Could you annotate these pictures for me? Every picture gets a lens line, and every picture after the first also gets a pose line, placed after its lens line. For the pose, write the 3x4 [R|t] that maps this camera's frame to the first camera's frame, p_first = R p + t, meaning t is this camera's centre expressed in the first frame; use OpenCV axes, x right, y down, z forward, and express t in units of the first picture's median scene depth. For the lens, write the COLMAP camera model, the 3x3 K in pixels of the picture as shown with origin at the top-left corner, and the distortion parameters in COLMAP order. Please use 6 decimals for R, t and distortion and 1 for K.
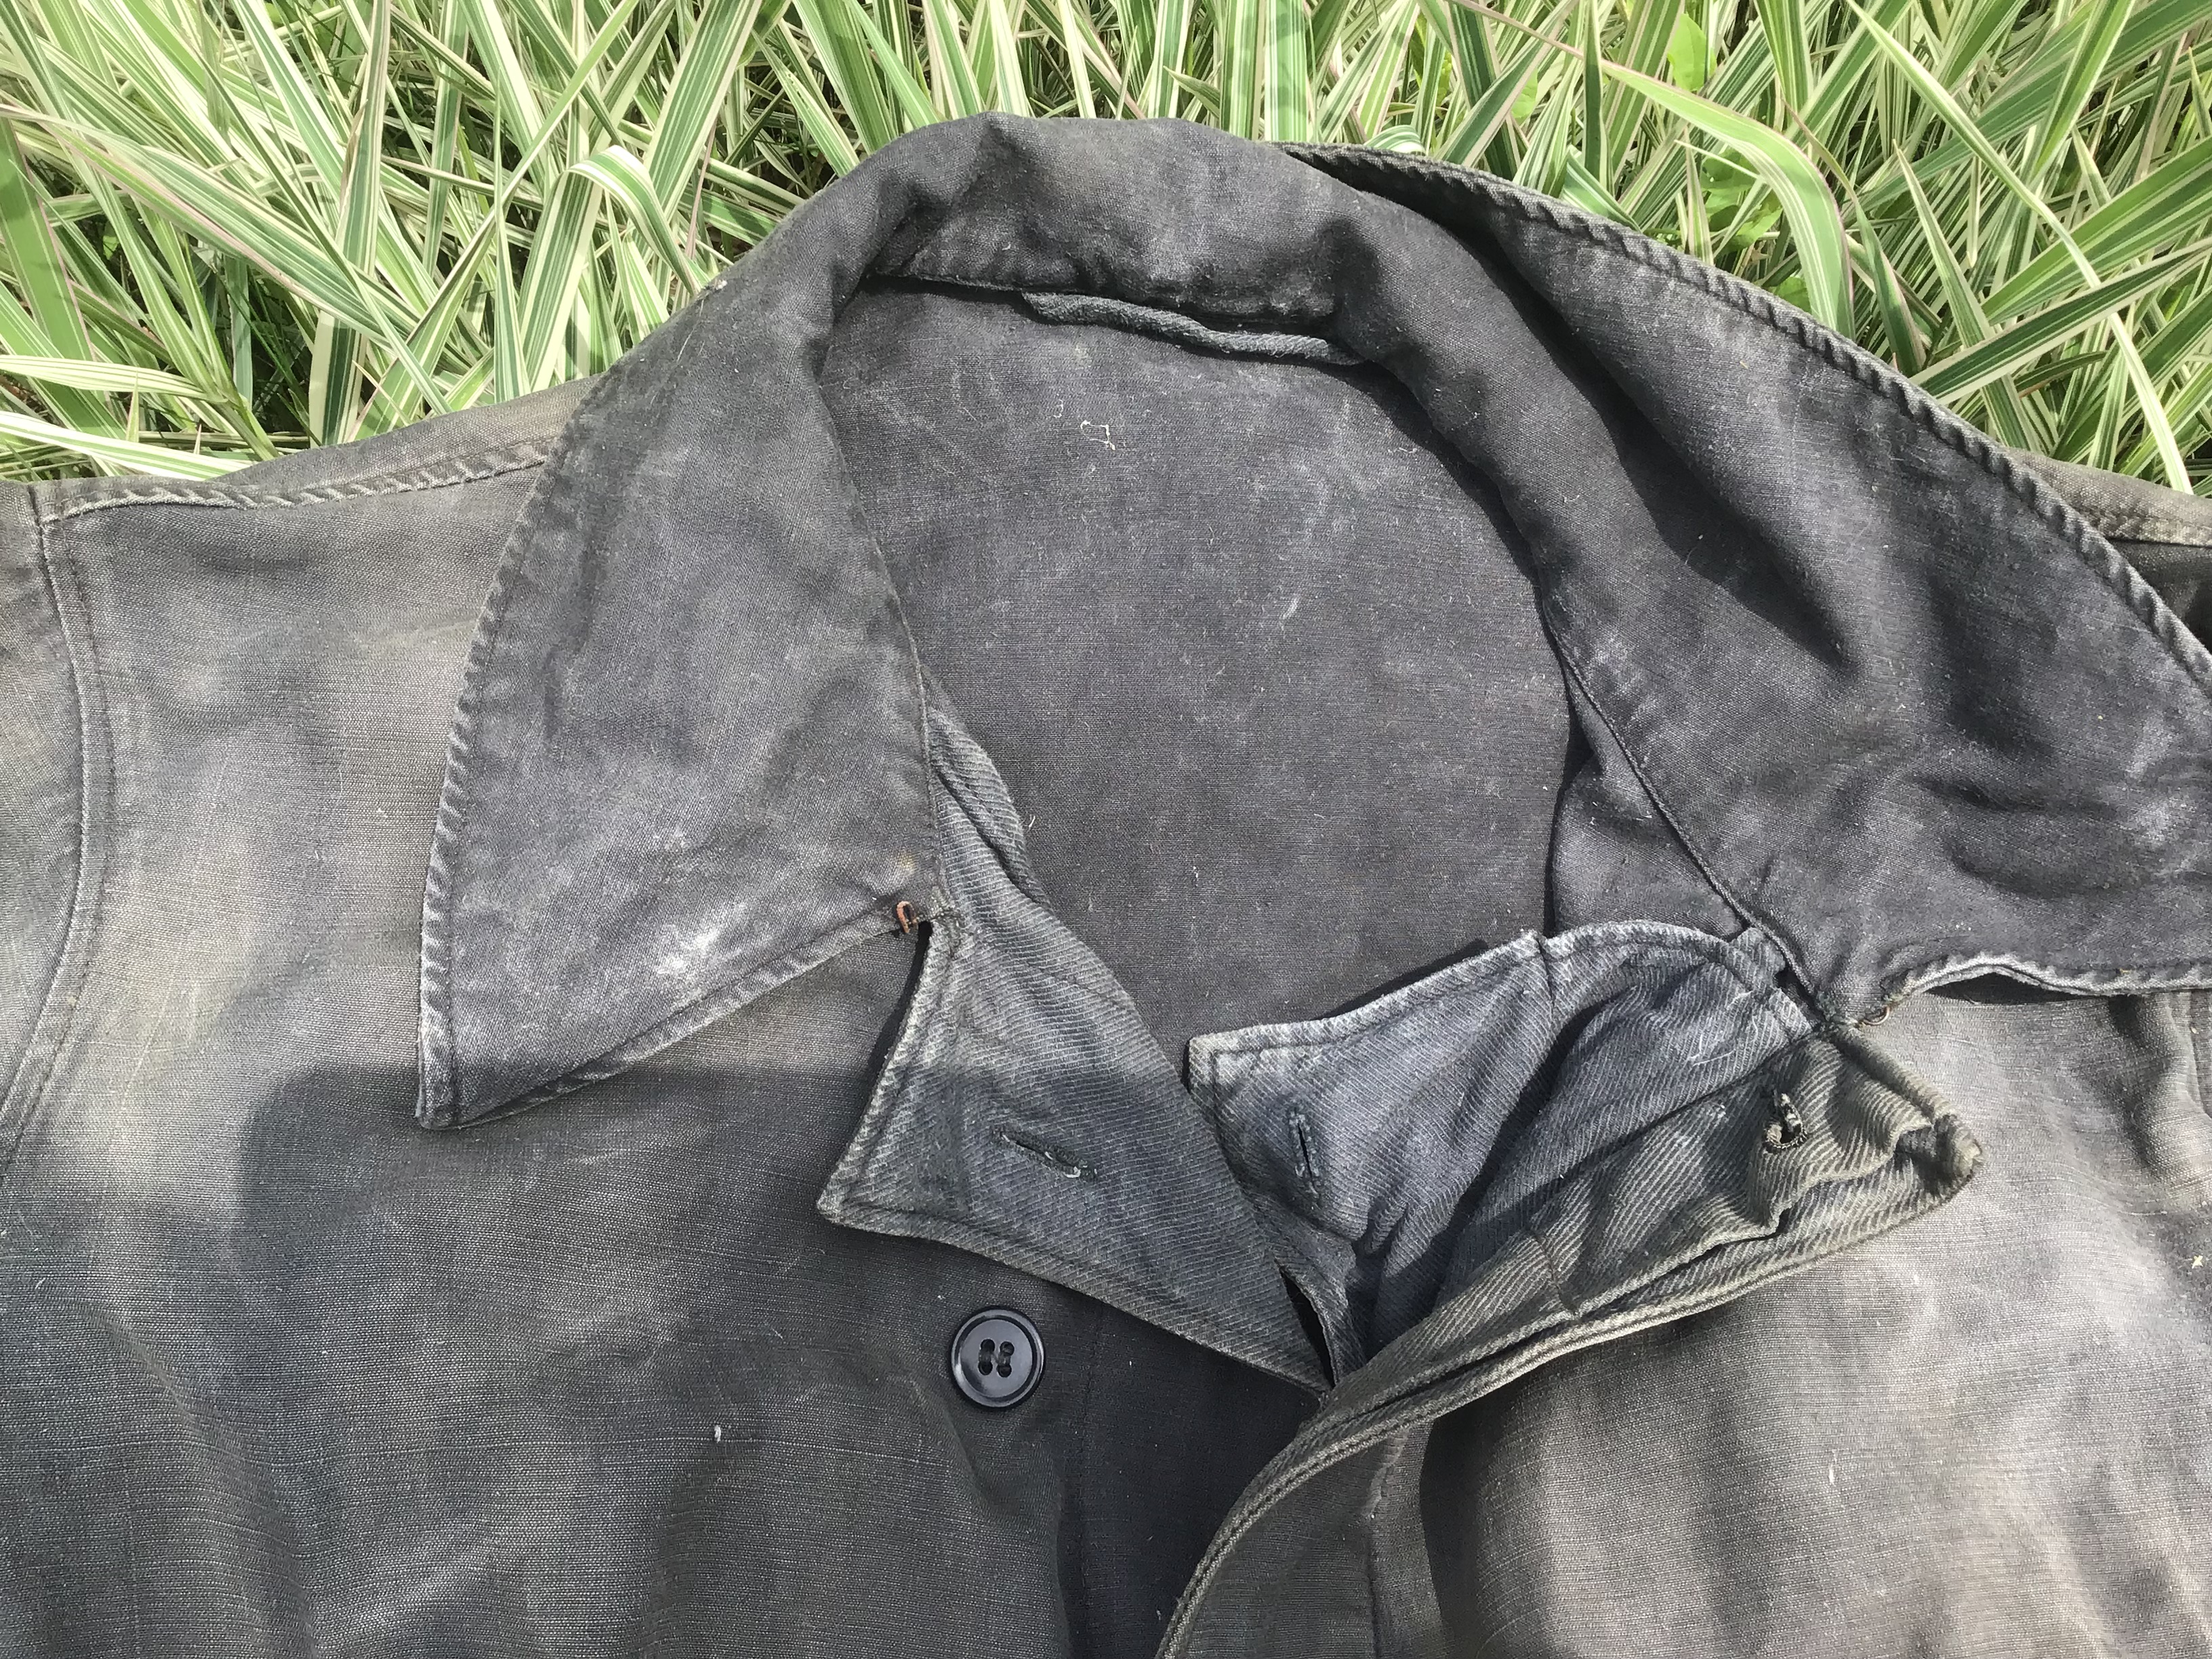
lens RADIAL K [[2015.9, 0, 1106.0], [0, 2015.9, 829.5], [0, 0, 1]] dist [0.113545, -0.265899]
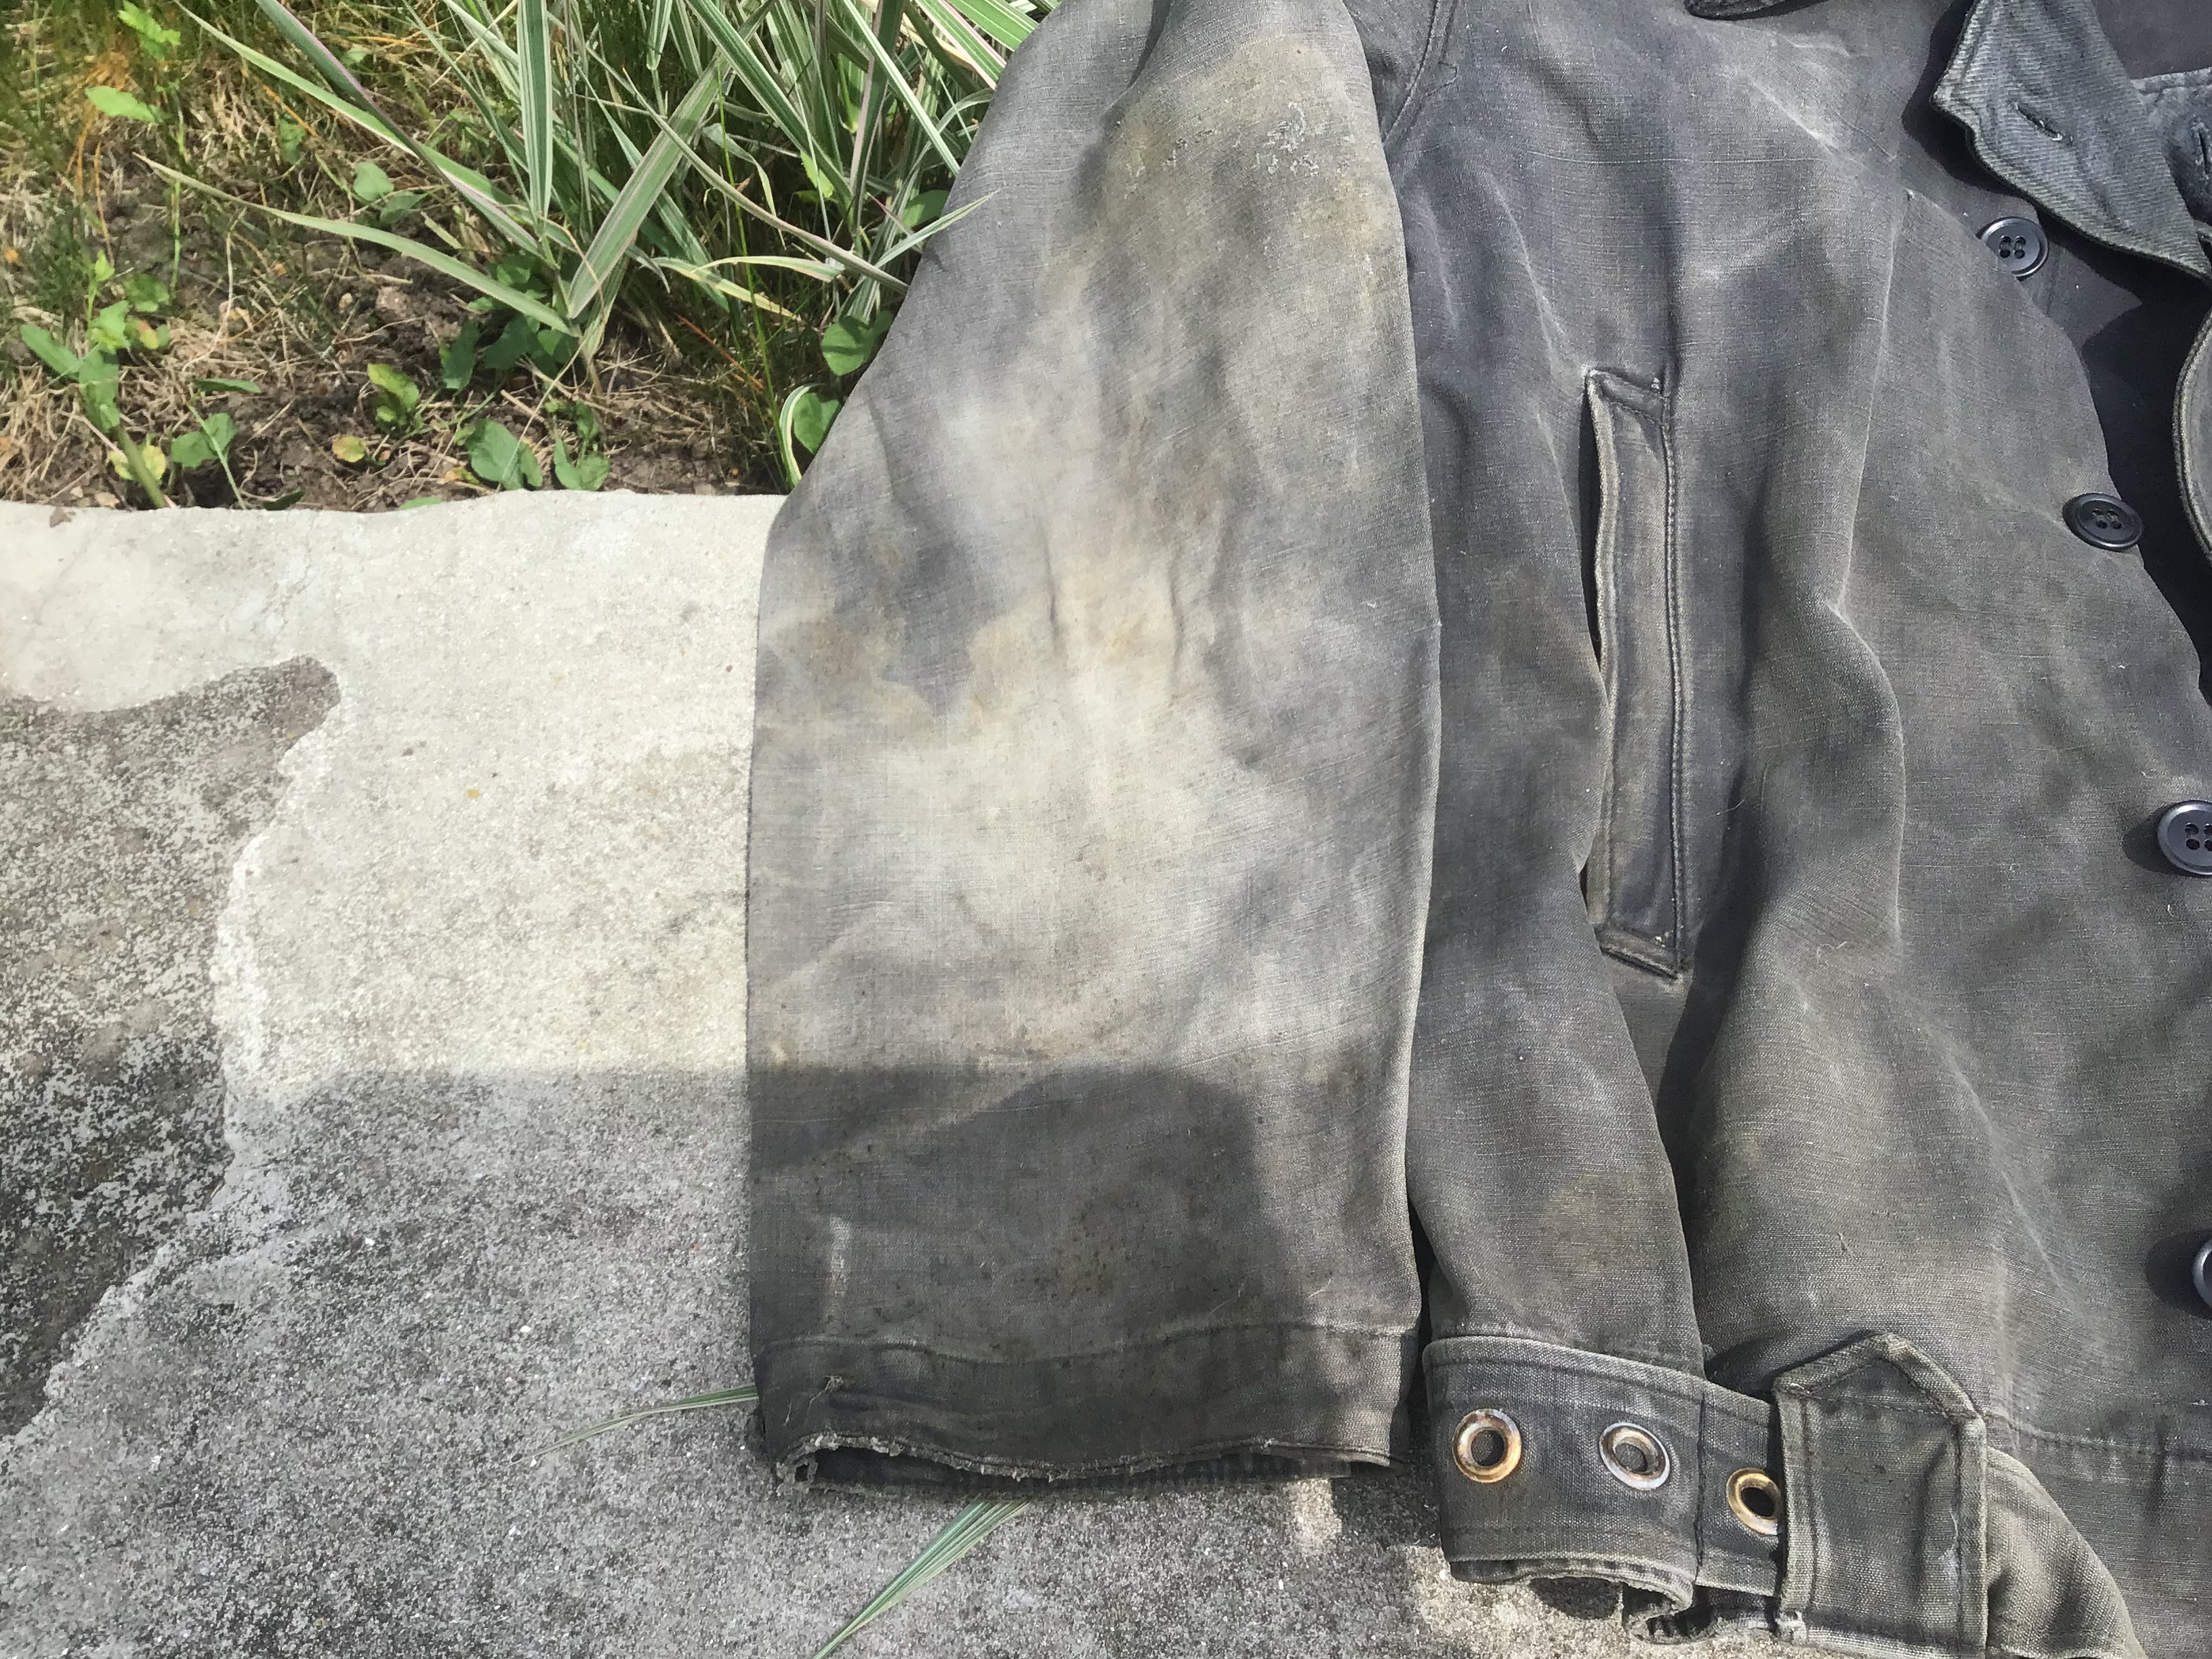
lens RADIAL K [[1990.6, 0, 1113.5], [0, 1990.6, 796.4], [0, 0, 1]] dist [0.081835, -0.174802]
pose [[0.998550, 0.047909, -0.024532, -0.627124], [-0.047752, 0.998835, 0.006918, 0.658667], [0.024835, -0.005736, 0.999675, -0.440782]]
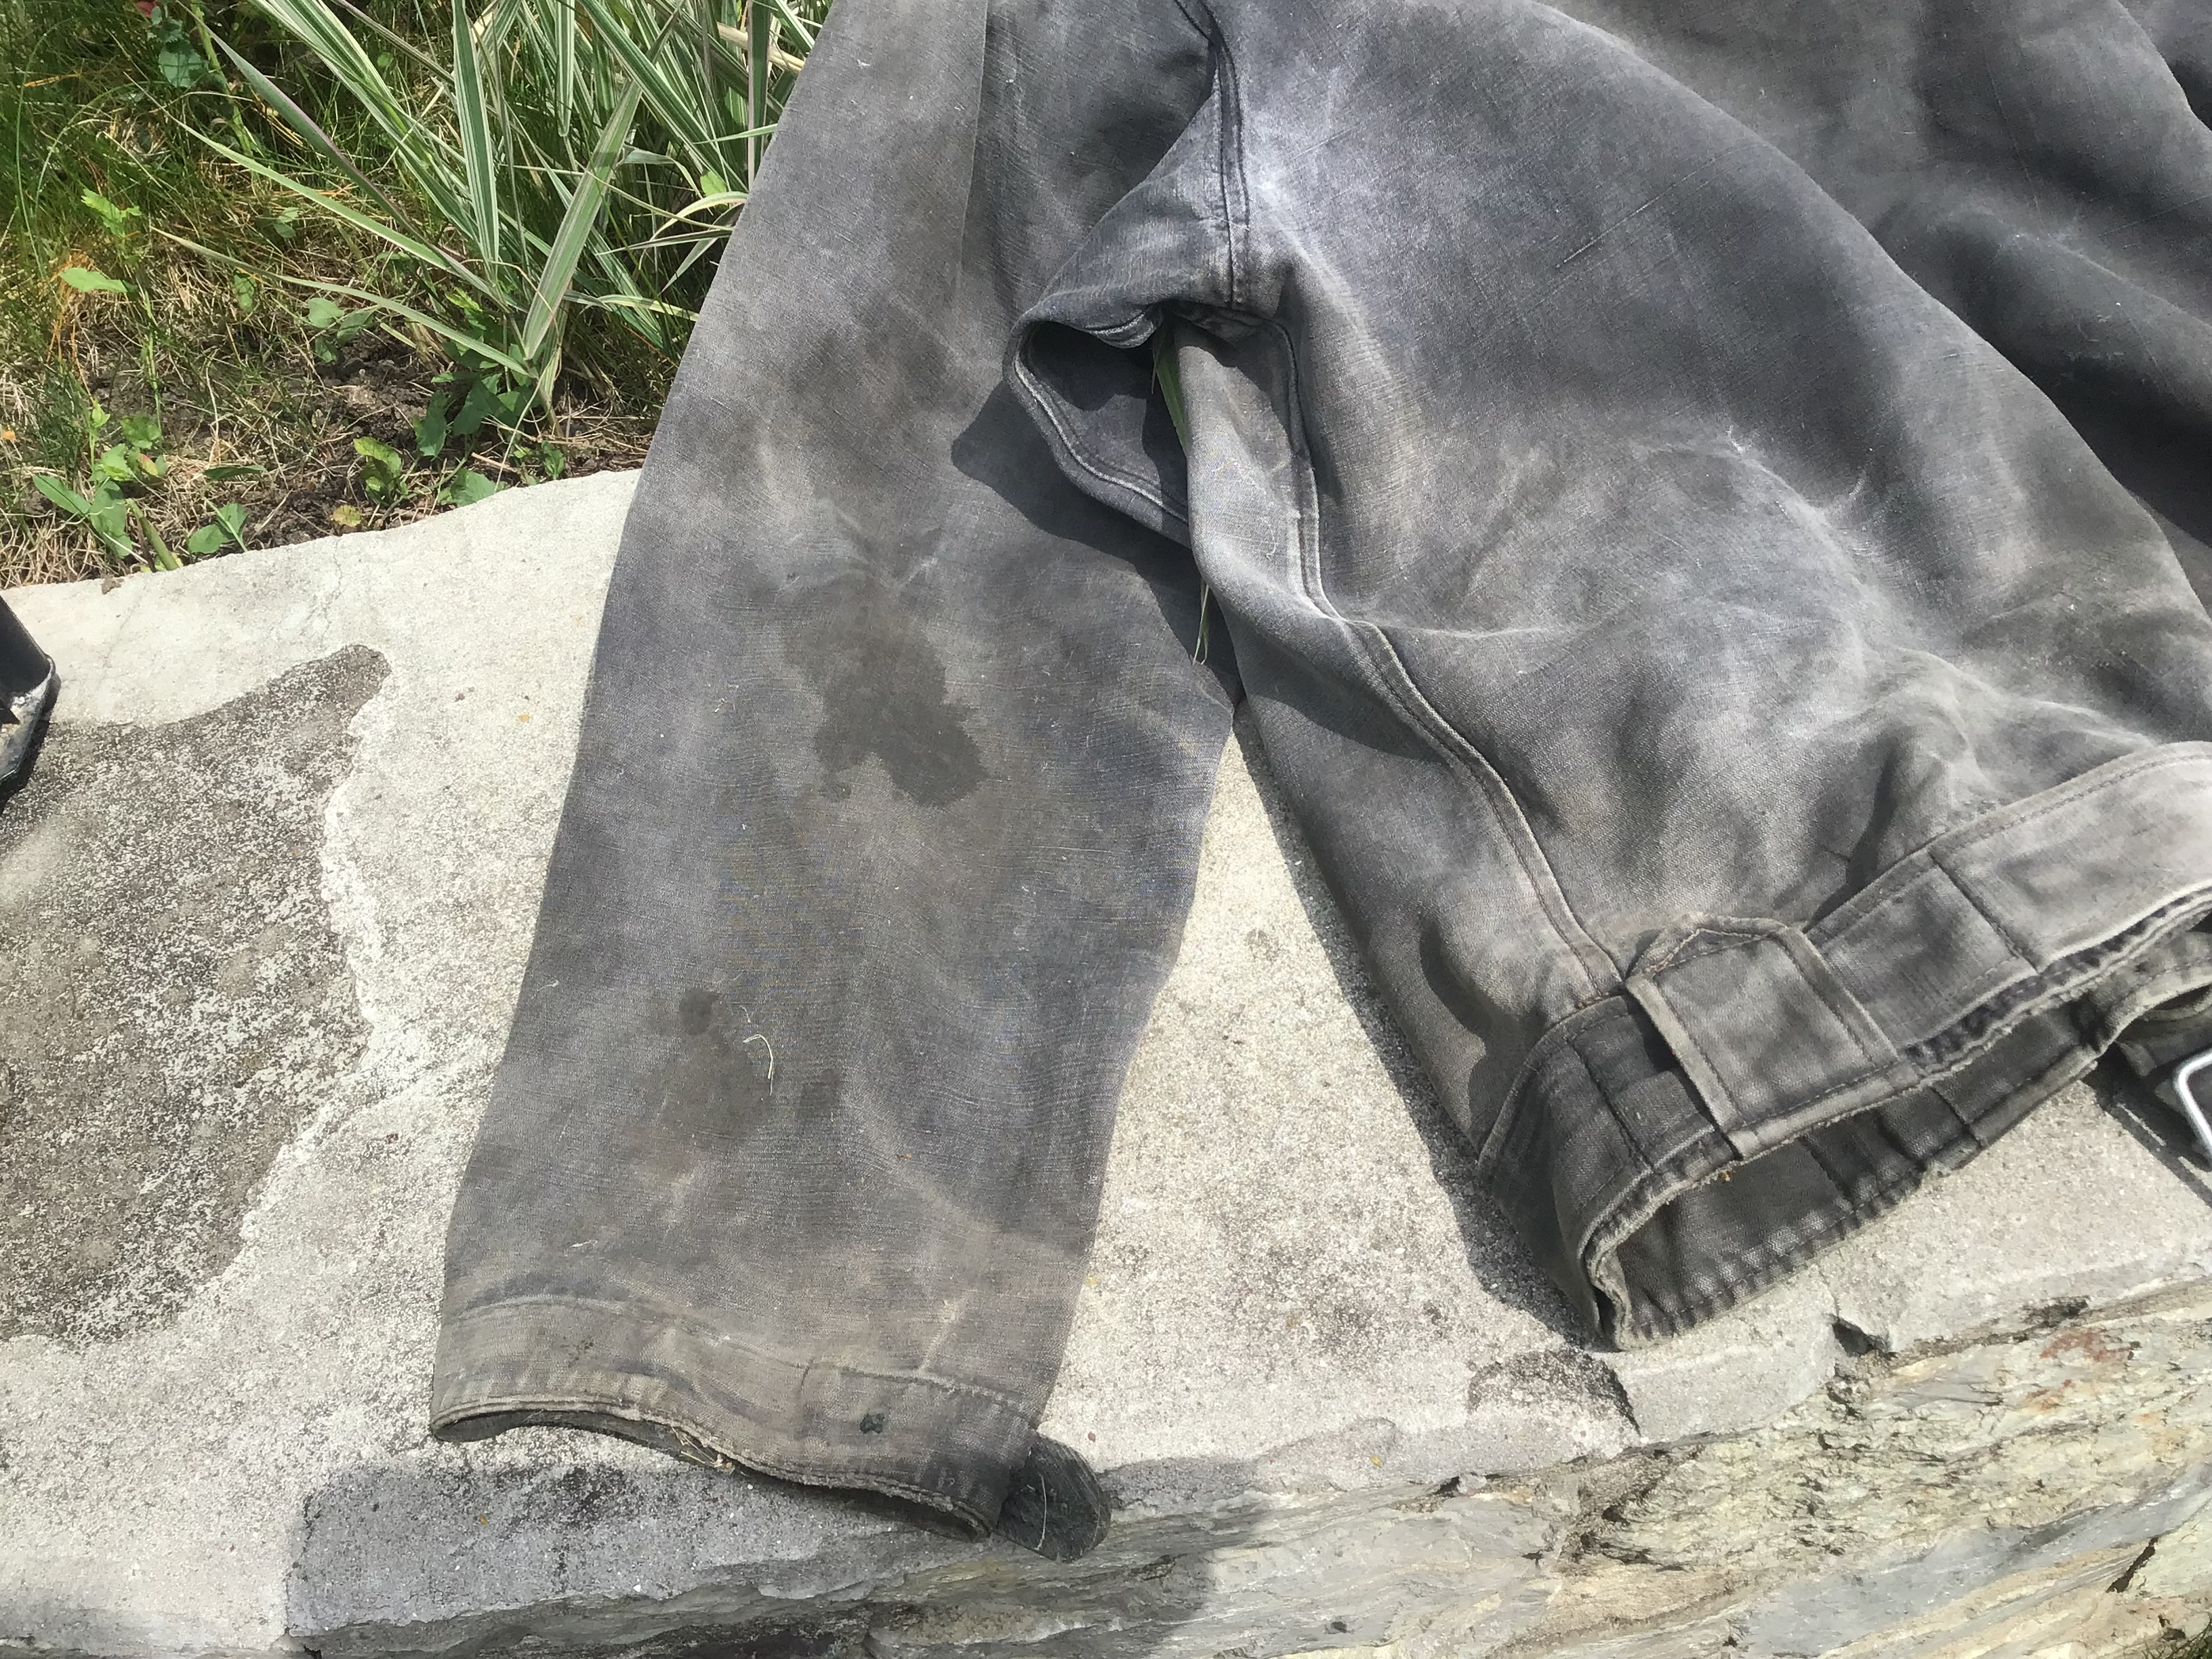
lens RADIAL K [[1956.5, 0, 1096.5], [0, 1956.5, 797.6], [0, 0, 1]] dist [0.112670, -0.243225]
pose [[0.989927, -0.140704, 0.015731, -0.686006], [0.141580, 0.983766, -0.110267, 0.961892], [0.000040, 0.111383, 0.993778, -0.592538]]
